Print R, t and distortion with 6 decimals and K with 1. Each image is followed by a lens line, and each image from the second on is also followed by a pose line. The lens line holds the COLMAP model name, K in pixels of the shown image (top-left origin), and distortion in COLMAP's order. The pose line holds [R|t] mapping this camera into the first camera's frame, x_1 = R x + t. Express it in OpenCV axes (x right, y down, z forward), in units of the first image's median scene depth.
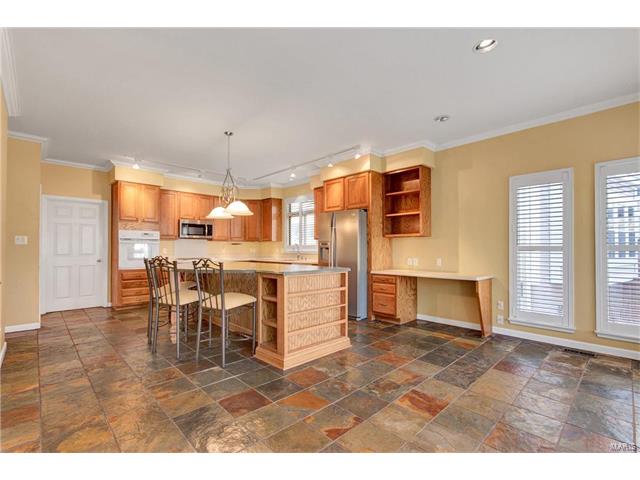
lens RADIAL K [[294.7, 0, 326.0], [0, 294.7, 243.2], [0, 0, 1]] dist [0.003637, 0.002606]
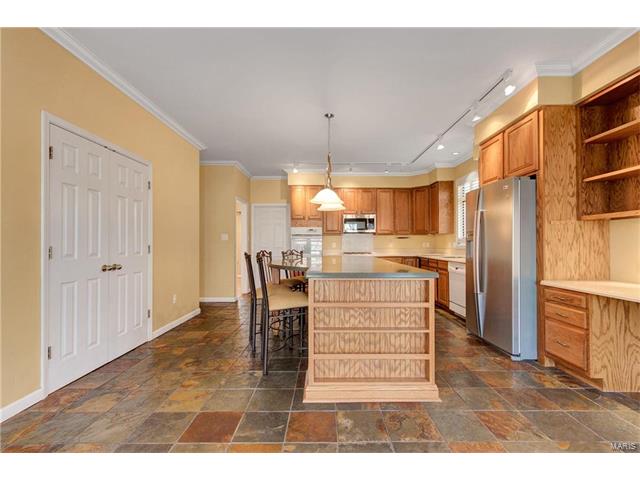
lens RADIAL K [[294.7, 0, 322.1], [0, 294.7, 240.0], [0, 0, 1]] dist [0.003637, 0.002606]
pose [[0.719292, -0.010452, -0.694630, 0.241077], [0.015462, 0.999880, 0.000967, 0.007767], [0.694536, -0.011436, 0.719367, 0.281139]]
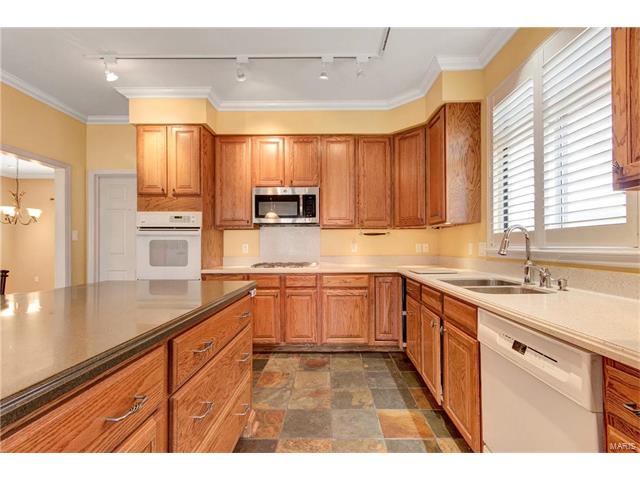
lens RADIAL K [[294.7, 0, 323.4], [0, 294.7, 242.0], [0, 0, 1]] dist [0.003637, 0.002606]
pose [[0.706757, -0.011180, -0.707368, -0.056764], [0.016819, 0.999858, 0.001002, 0.021492], [0.707256, -0.012606, 0.706845, 1.002521]]
